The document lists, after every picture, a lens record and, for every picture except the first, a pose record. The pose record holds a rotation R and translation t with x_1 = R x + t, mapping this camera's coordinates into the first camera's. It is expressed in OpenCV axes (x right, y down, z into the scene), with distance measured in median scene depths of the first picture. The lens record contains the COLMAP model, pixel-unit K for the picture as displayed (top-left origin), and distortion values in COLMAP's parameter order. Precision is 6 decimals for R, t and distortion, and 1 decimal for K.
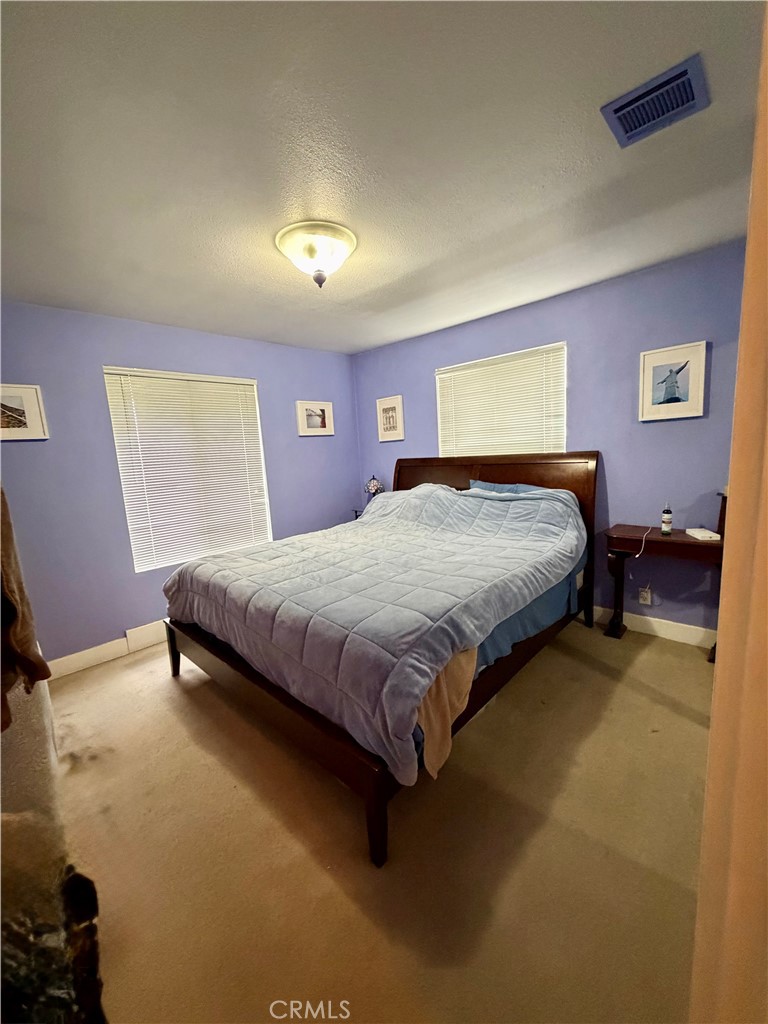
lens RADIAL K [[411.3, 0, 383.3], [0, 411.3, 512.4], [0, 0, 1]] dist [0.002748, -0.000355]
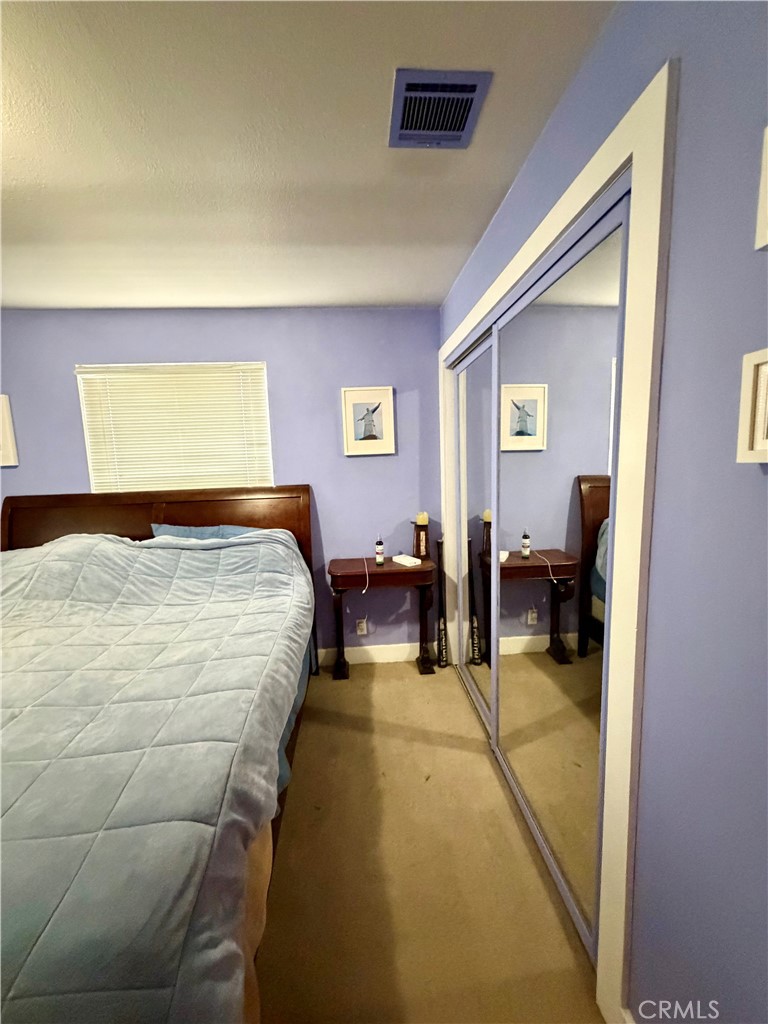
lens RADIAL K [[411.3, 0, 385.8], [0, 411.3, 509.5], [0, 0, 1]] dist [0.002748, -0.000355]
pose [[0.674708, -0.055809, 0.735972, -0.053808], [0.105522, 0.994188, -0.021349, -0.056484], [-0.730503, 0.092065, 0.676675, 0.252163]]
